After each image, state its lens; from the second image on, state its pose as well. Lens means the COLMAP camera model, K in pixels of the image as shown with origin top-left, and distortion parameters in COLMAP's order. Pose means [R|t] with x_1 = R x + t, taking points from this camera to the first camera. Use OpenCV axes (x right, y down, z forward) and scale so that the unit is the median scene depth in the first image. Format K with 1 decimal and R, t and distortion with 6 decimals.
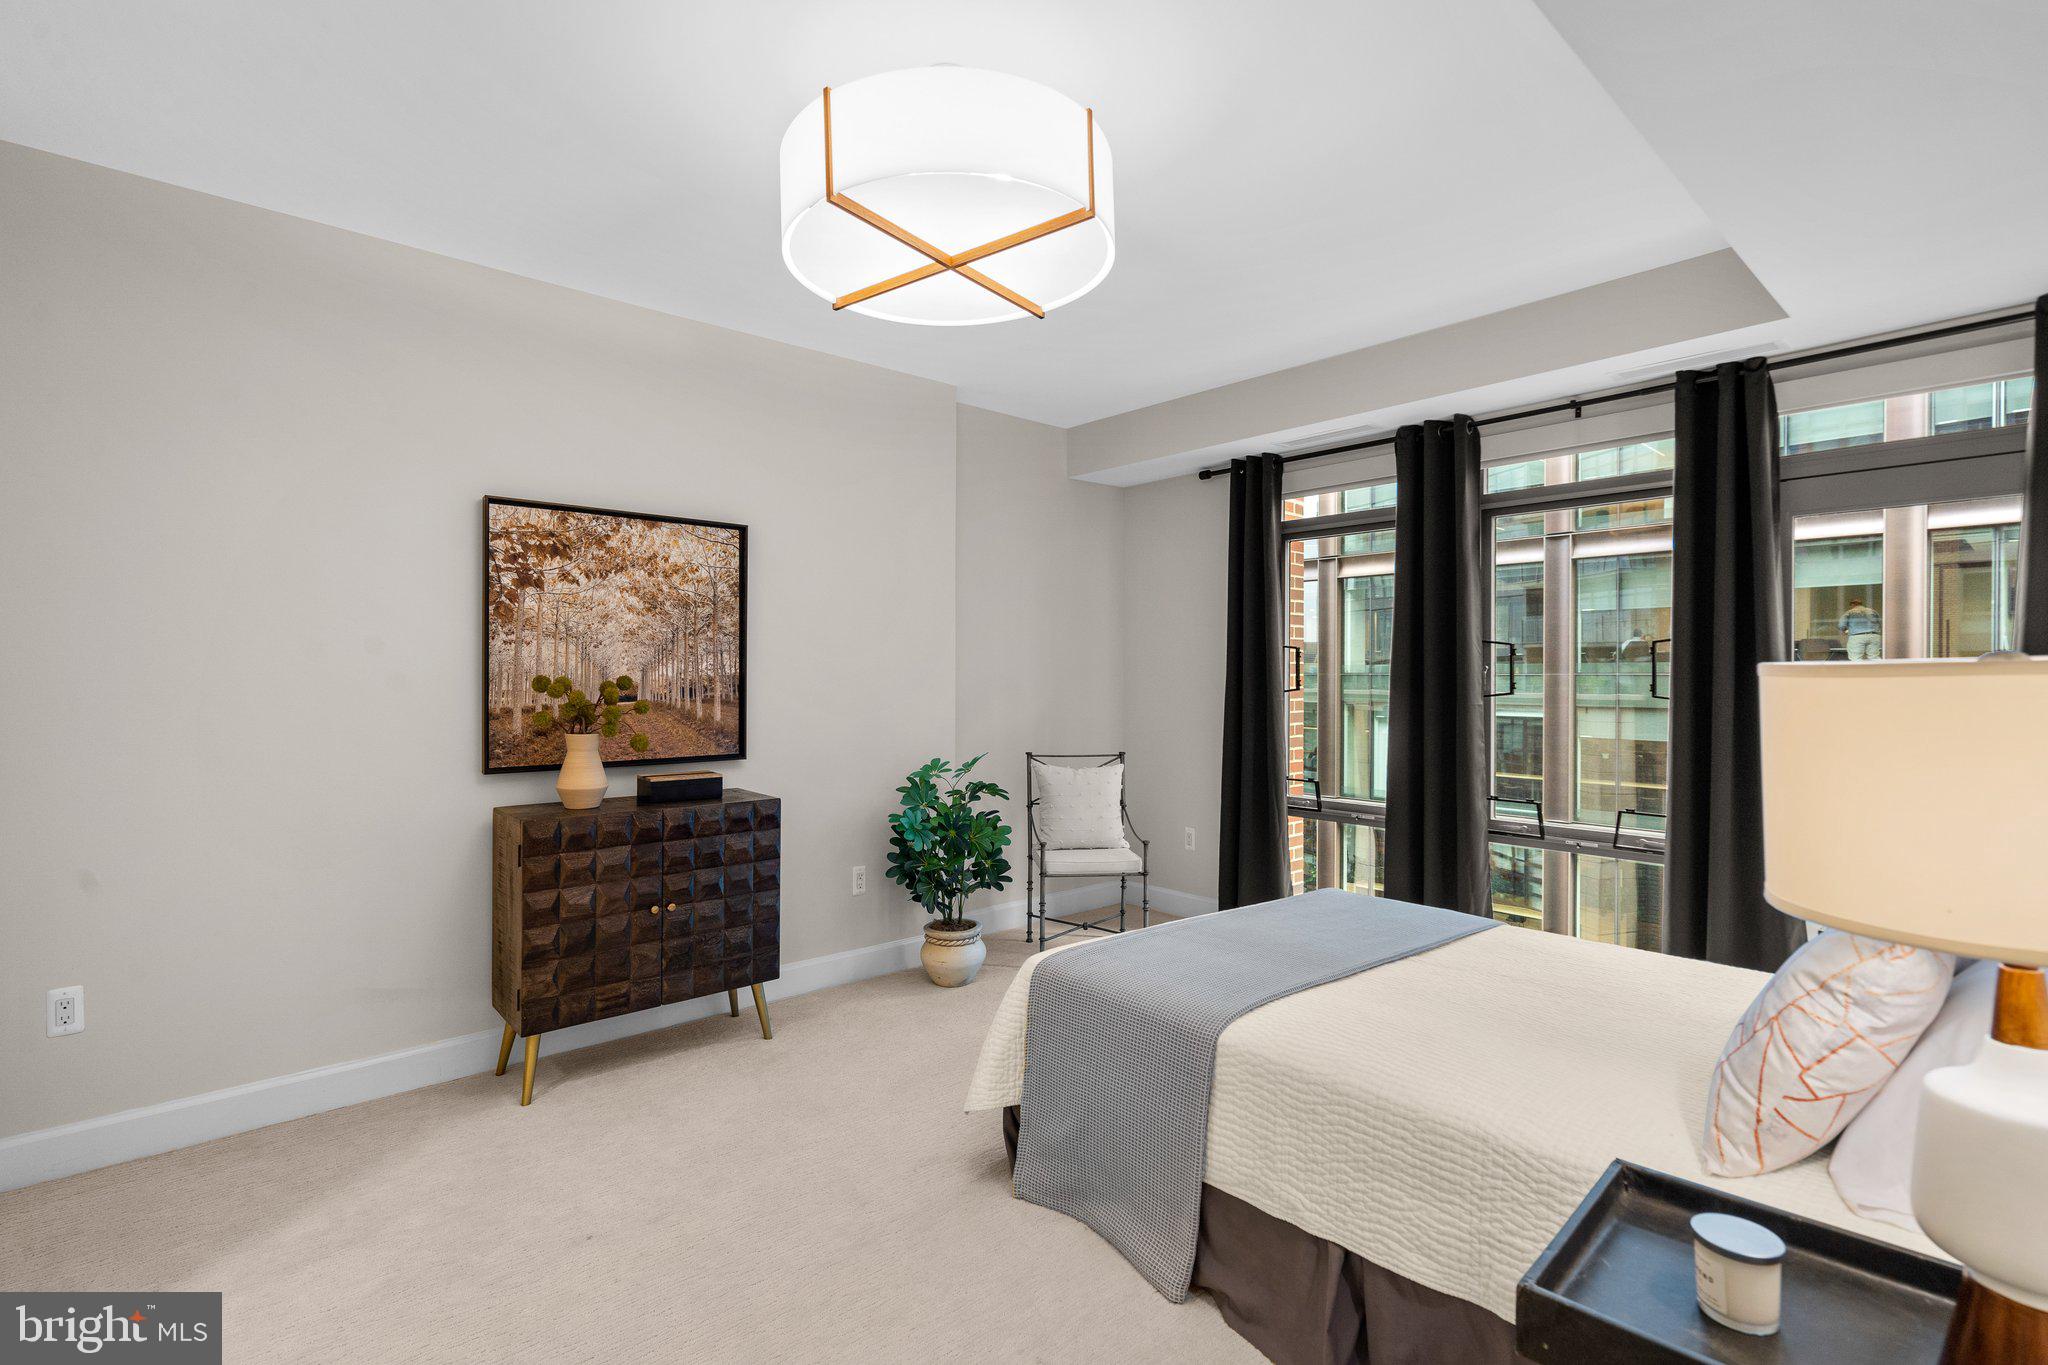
lens RADIAL K [[956.7, 0, 1011.9], [0, 956.7, 681.4], [0, 0, 1]] dist [-0.002805, 0.002586]
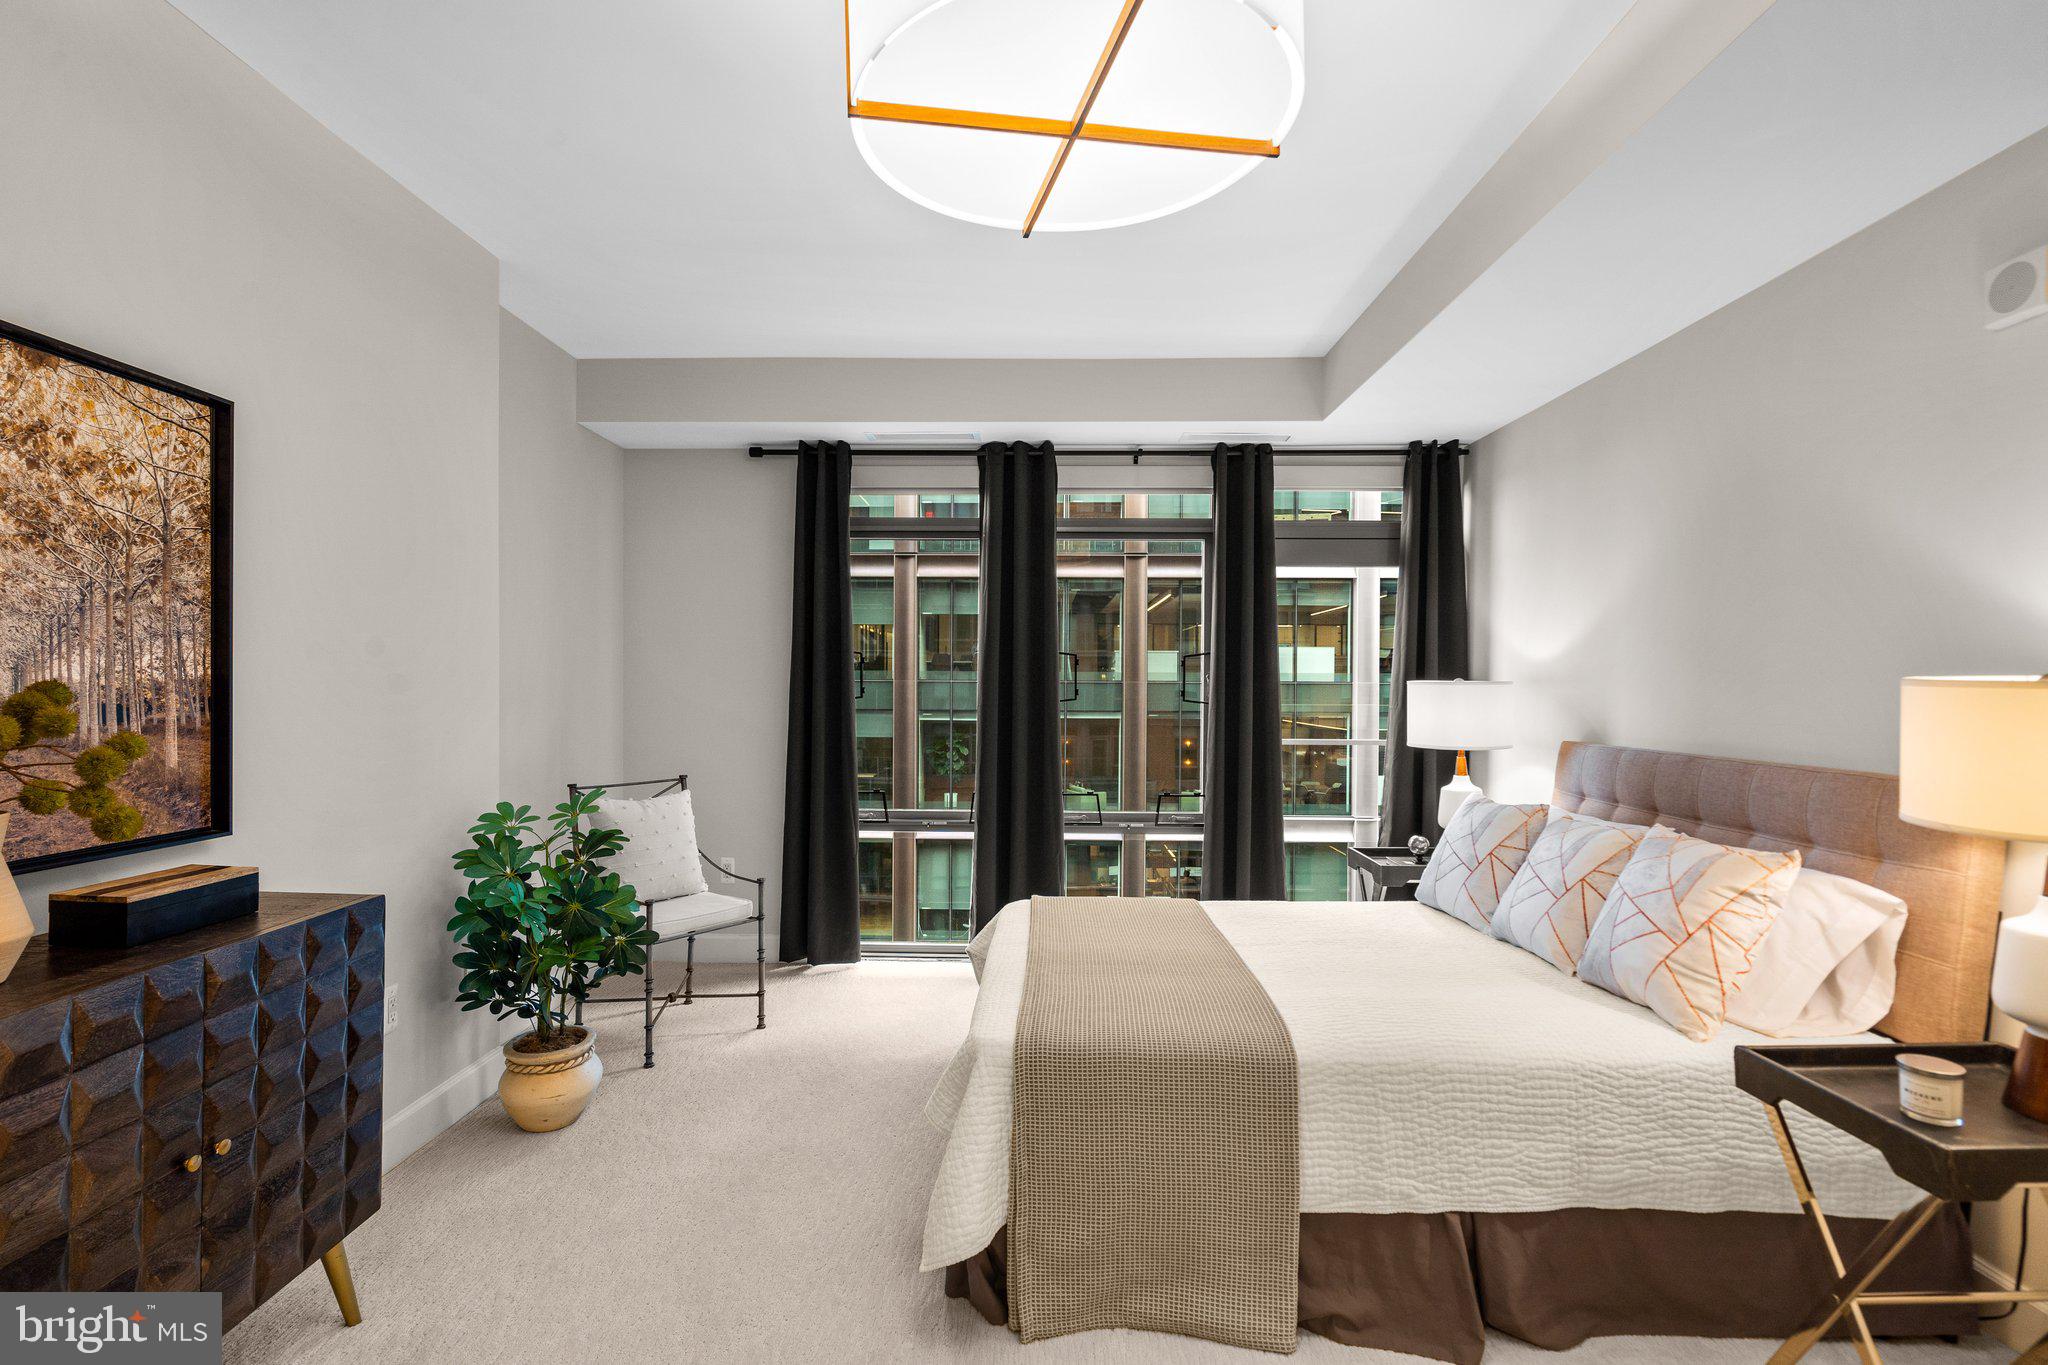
lens RADIAL K [[956.7, 0, 1020.4], [0, 956.7, 698.7], [0, 0, 1]] dist [-0.002805, 0.002586]
pose [[0.675128, -0.010159, 0.737631, -0.394744], [0.000745, 0.999914, 0.013090, -0.002439], [-0.737701, -0.008288, 0.675077, 0.322033]]
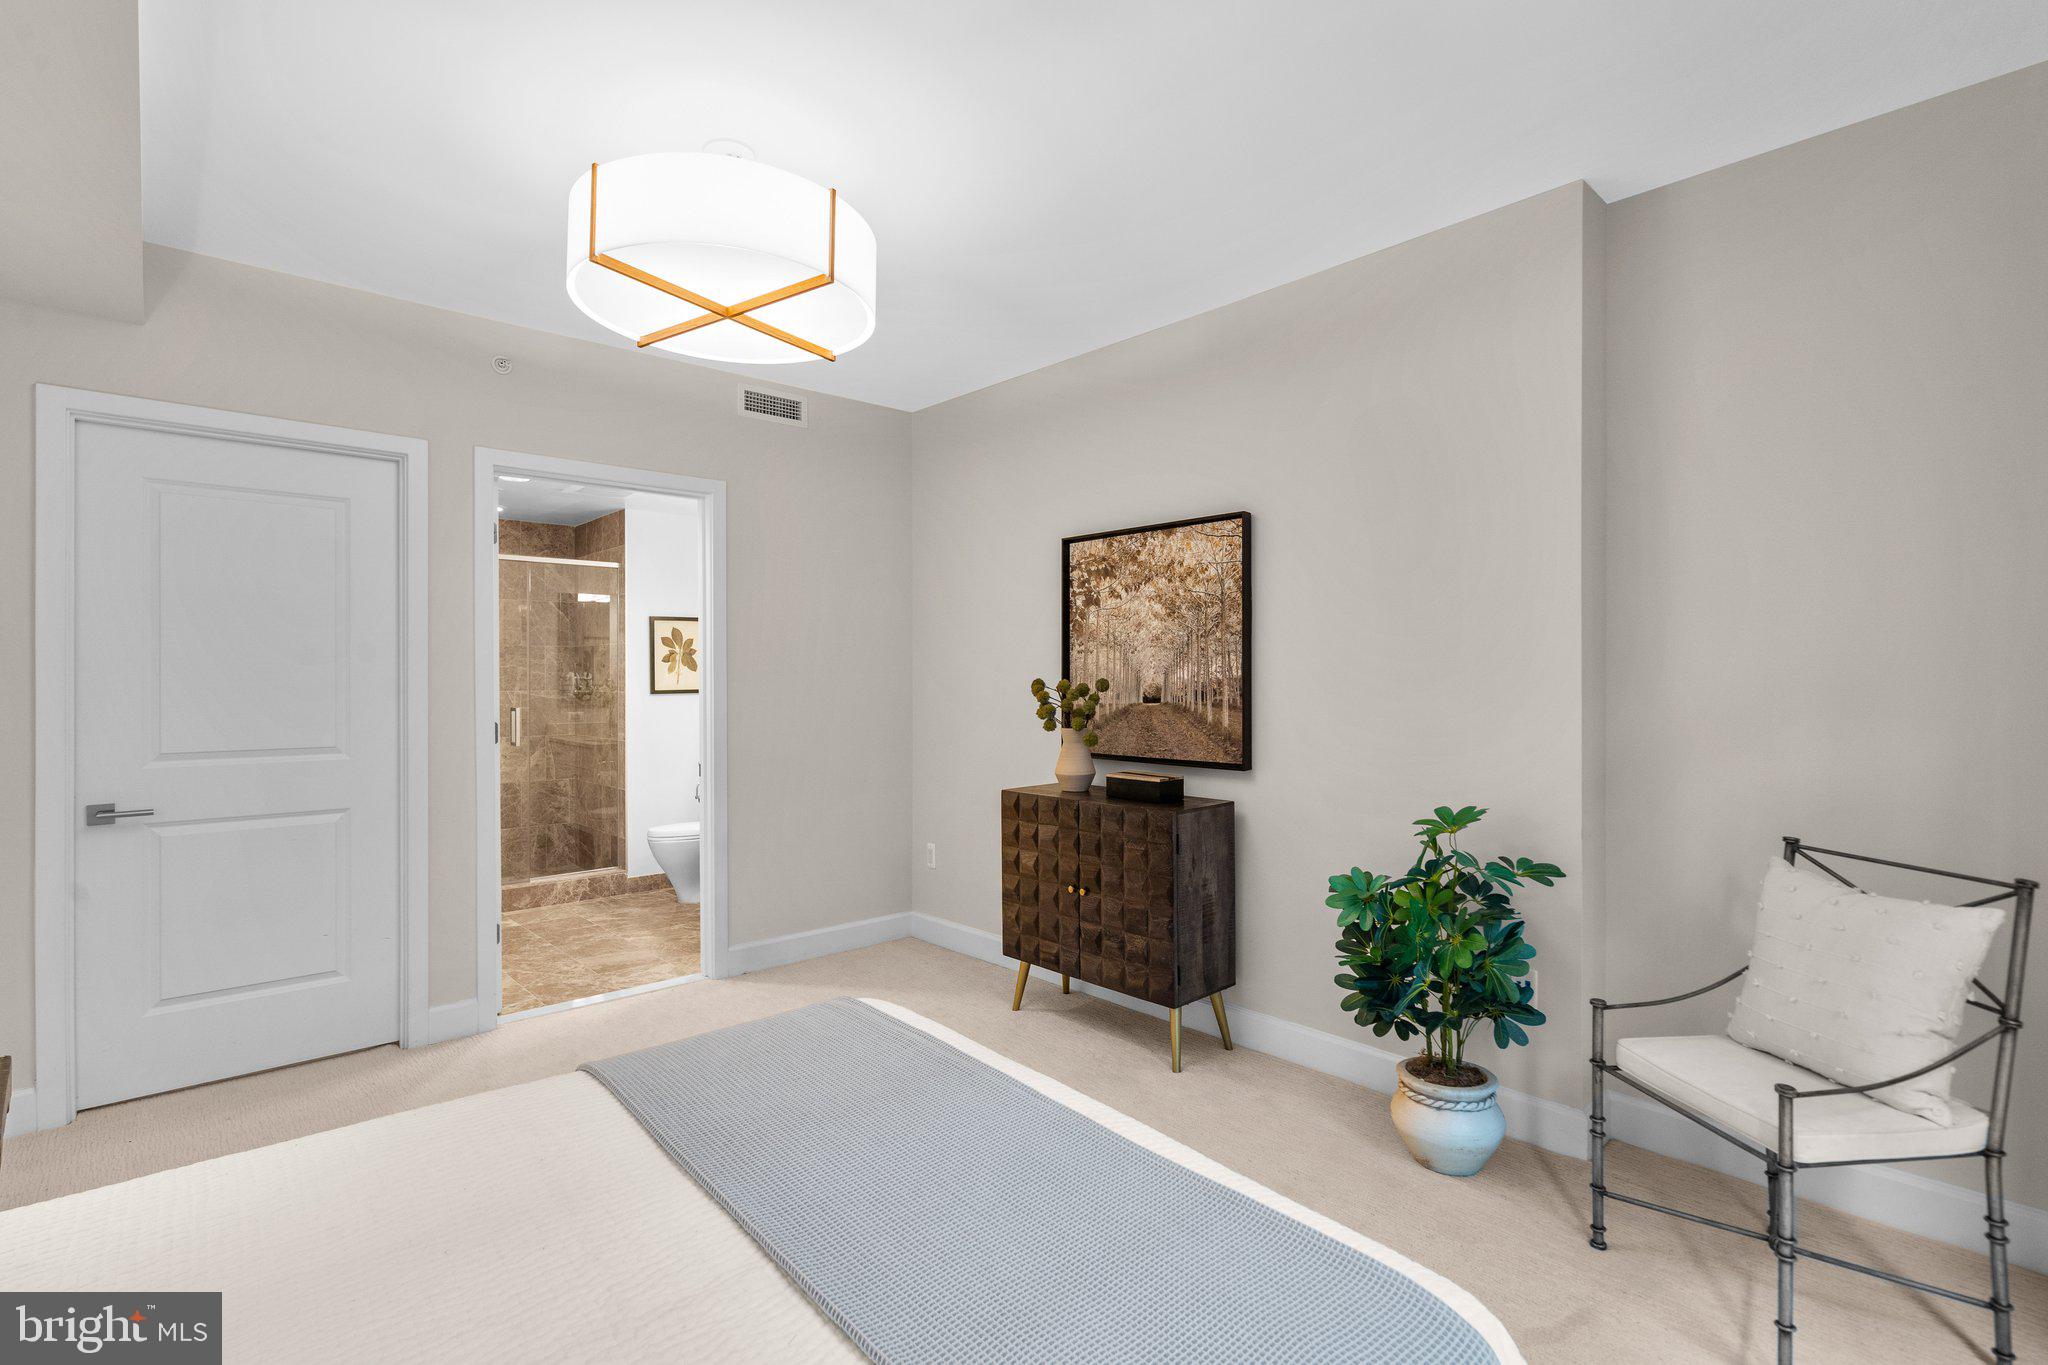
lens RADIAL K [[956.7, 0, 1037.1], [0, 956.7, 684.1], [0, 0, 1]] dist [-0.002805, 0.002586]
pose [[0.025832, 0.002193, -0.999664, 0.649307], [-0.007713, 0.999968, 0.001994, -0.000741], [0.999637, 0.007658, 0.025848, 0.823317]]
